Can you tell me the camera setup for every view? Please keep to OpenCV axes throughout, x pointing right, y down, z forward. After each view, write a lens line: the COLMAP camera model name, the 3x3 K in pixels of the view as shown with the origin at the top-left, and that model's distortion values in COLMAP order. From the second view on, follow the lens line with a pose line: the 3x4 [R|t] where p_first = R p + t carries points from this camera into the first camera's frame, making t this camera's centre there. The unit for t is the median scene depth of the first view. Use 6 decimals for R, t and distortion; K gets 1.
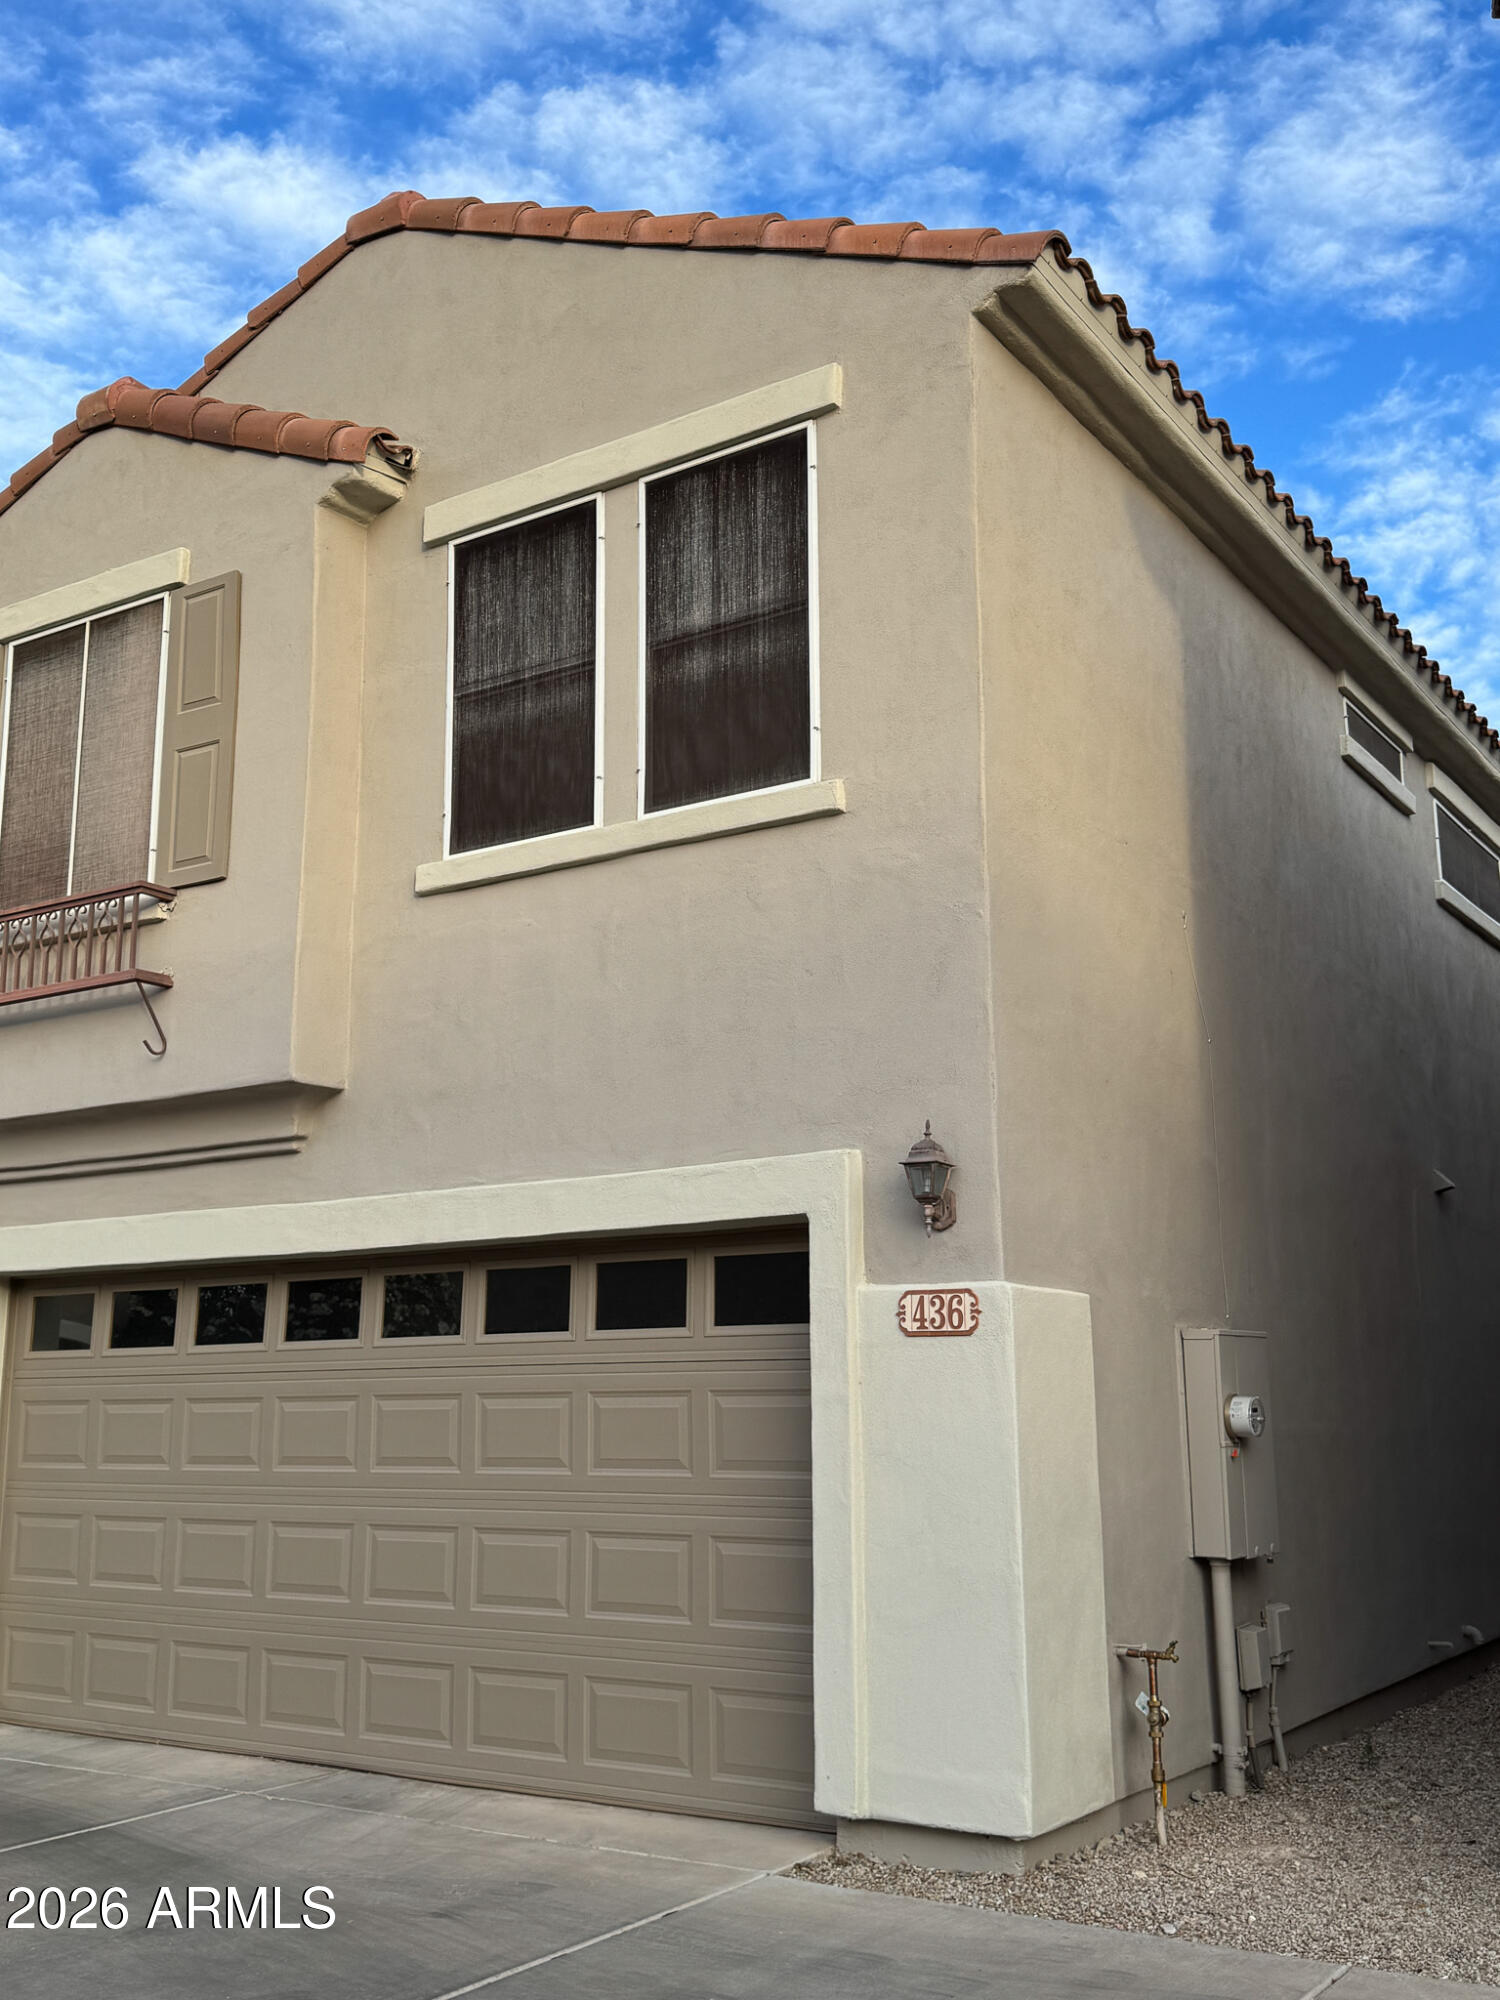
lens RADIAL K [[1962.1, 0, 750.0], [0, 1962.1, 1000.0], [0, 0, 1]] dist [0.008520, 0.007485]
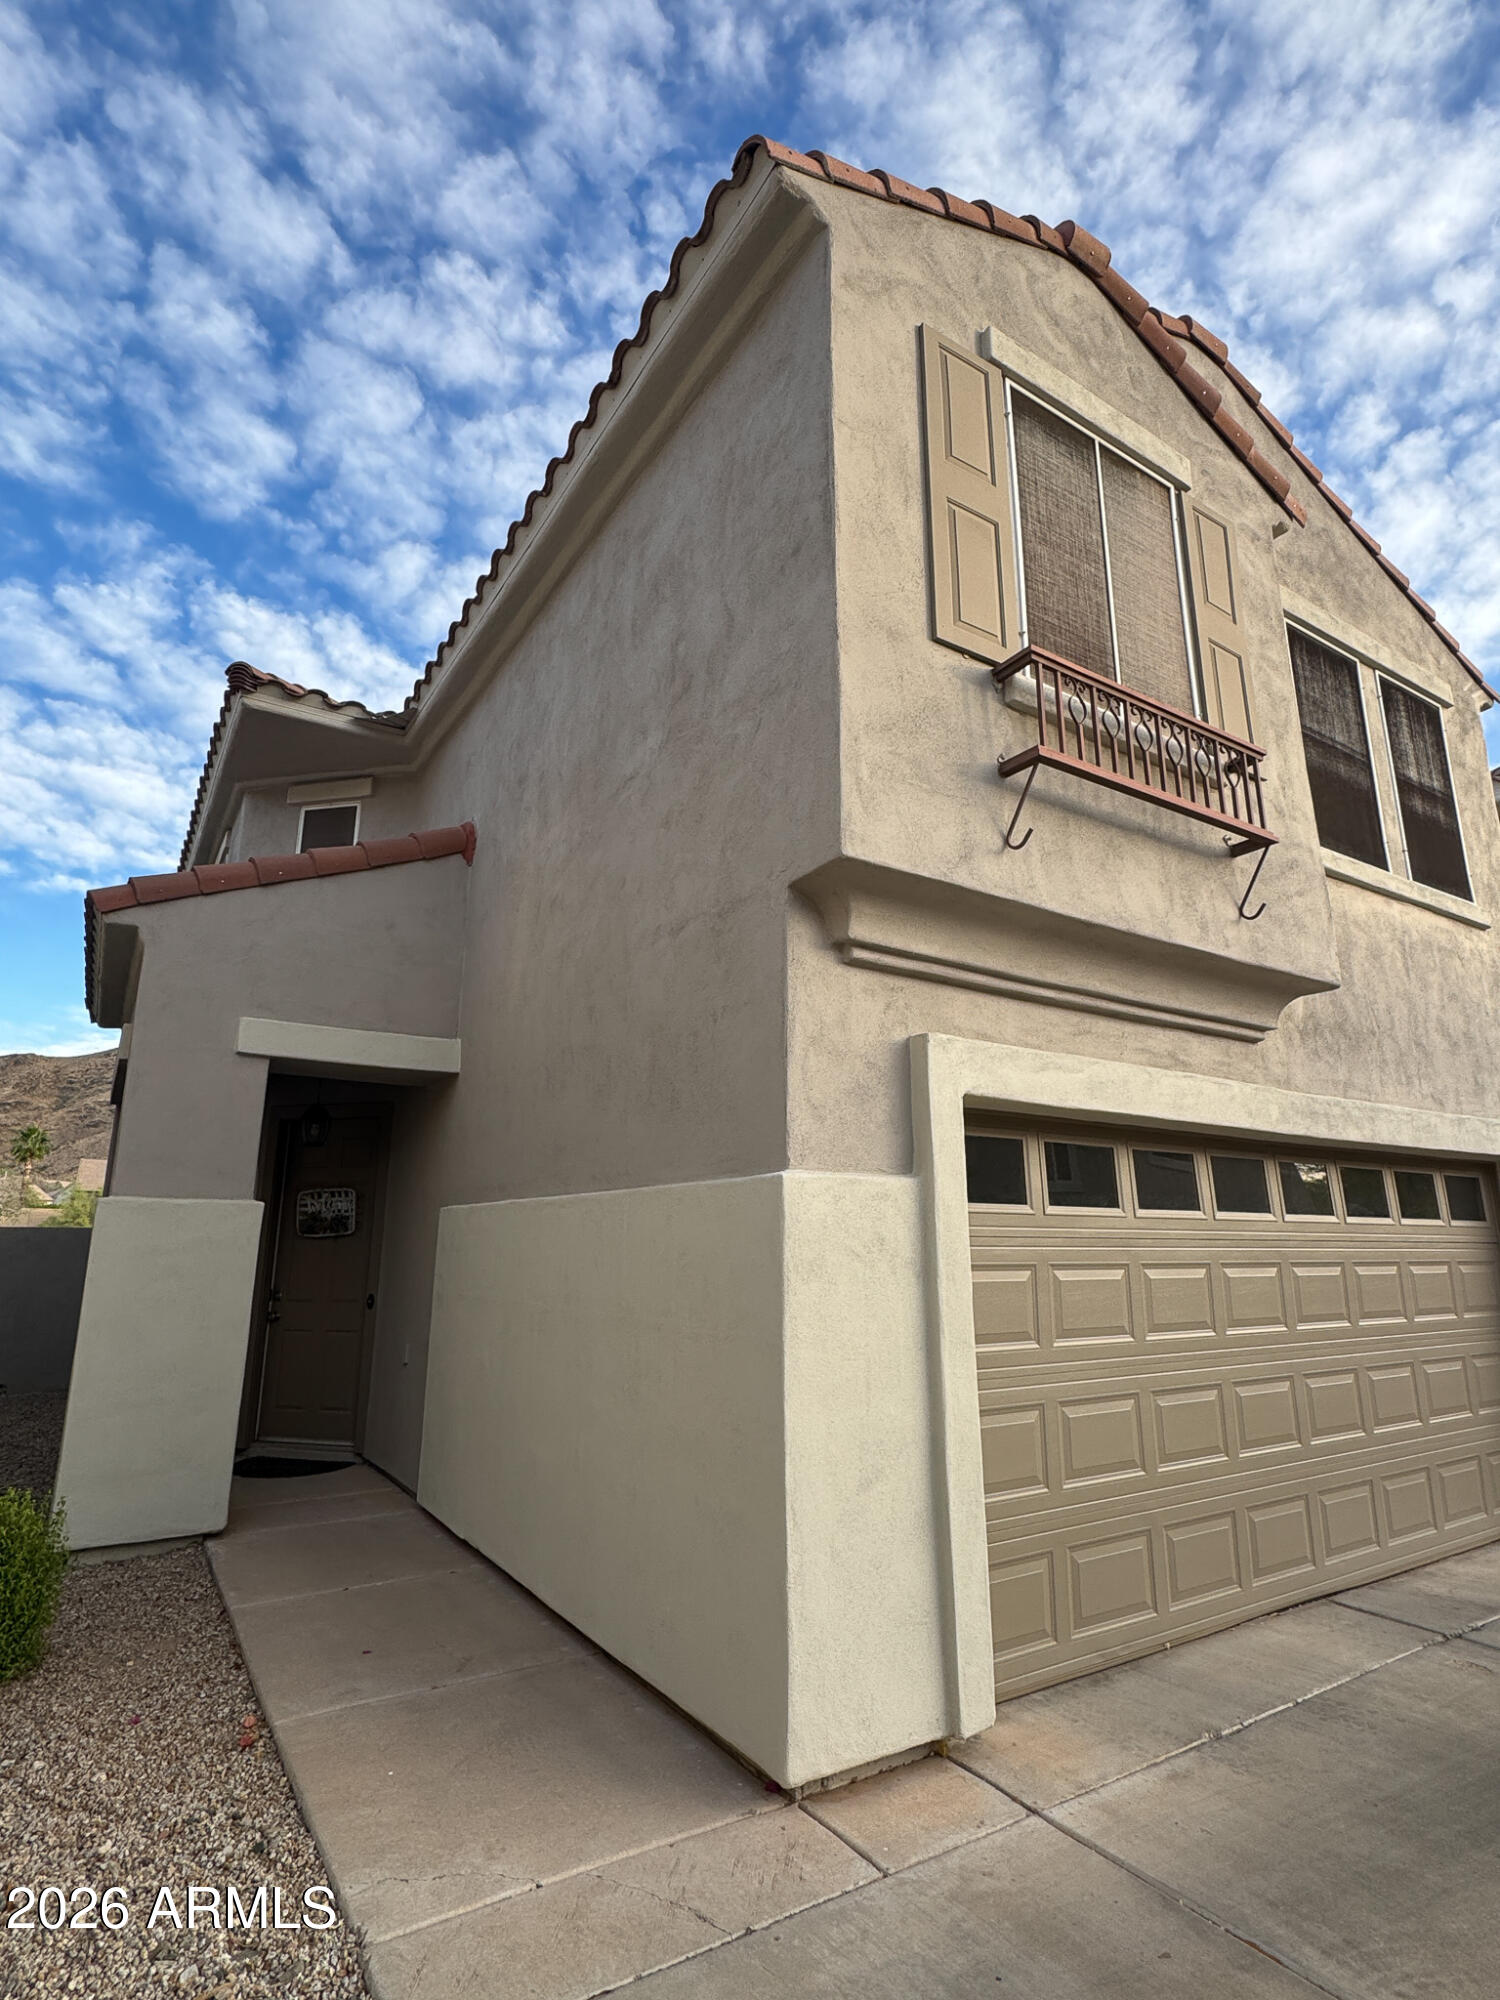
lens RADIAL K [[1006.8, 0, 750.0], [0, 1006.8, 1000.0], [0, 0, 1]] dist [-0.000730, -0.000189]
pose [[0.412576, 0.226325, 0.882359, -0.843913], [-0.190495, 0.968662, -0.159389, 0.196724], [-0.890782, -0.102325, 0.442761, 0.984991]]
